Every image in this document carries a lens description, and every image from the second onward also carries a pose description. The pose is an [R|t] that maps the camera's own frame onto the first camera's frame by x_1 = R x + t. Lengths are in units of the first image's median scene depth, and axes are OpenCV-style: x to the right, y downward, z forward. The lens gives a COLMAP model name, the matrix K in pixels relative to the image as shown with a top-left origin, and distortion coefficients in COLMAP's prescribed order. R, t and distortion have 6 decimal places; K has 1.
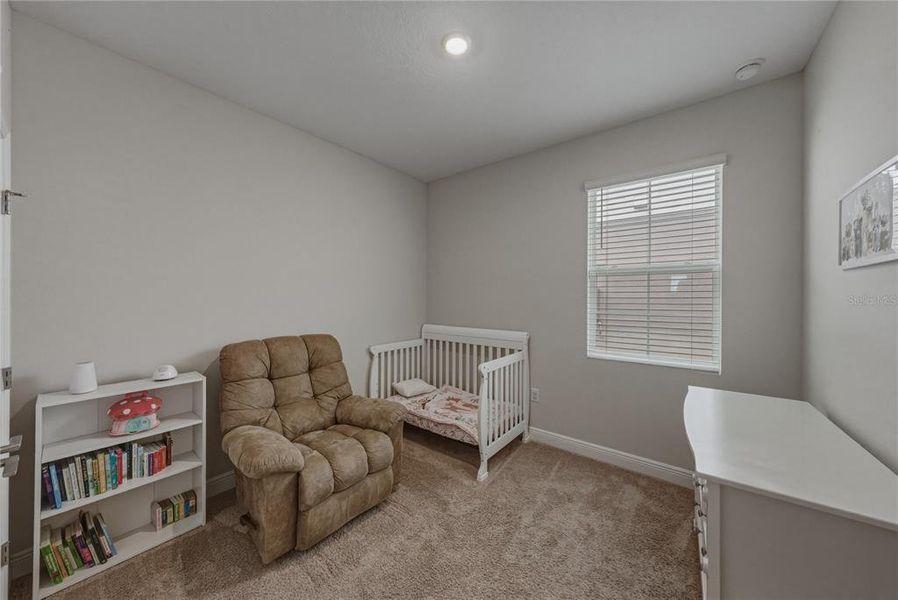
lens RADIAL K [[315.6, 0, 446.6], [0, 315.6, 300.4], [0, 0, 1]] dist [-0.000941, -0.000080]
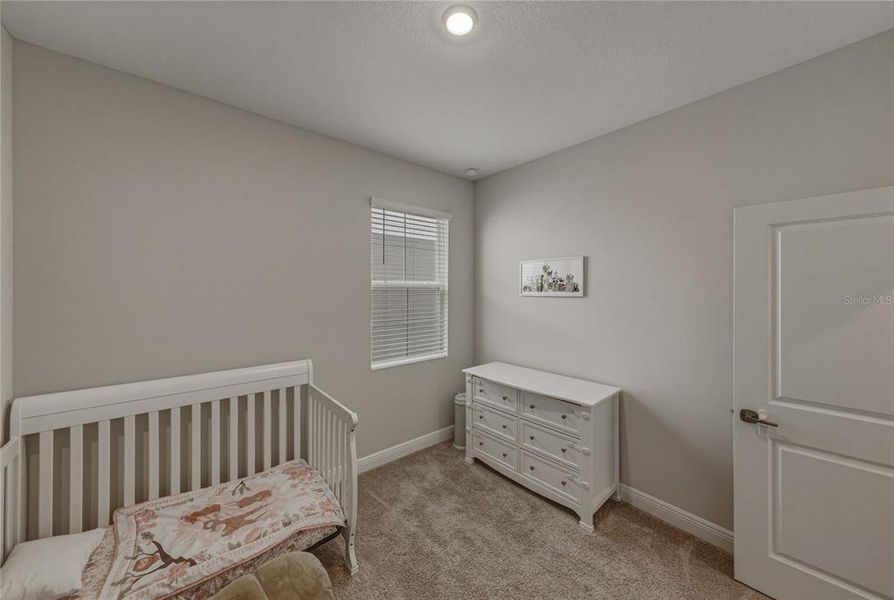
lens RADIAL K [[317.3, 0, 449.6], [0, 317.3, 296.6], [0, 0, 1]] dist [-0.000282, -0.000061]
pose [[0.184310, -0.019829, 0.982668, -0.485716], [0.013300, 0.999755, 0.017679, -0.068706], [-0.982778, 0.009811, 0.184529, 0.550213]]
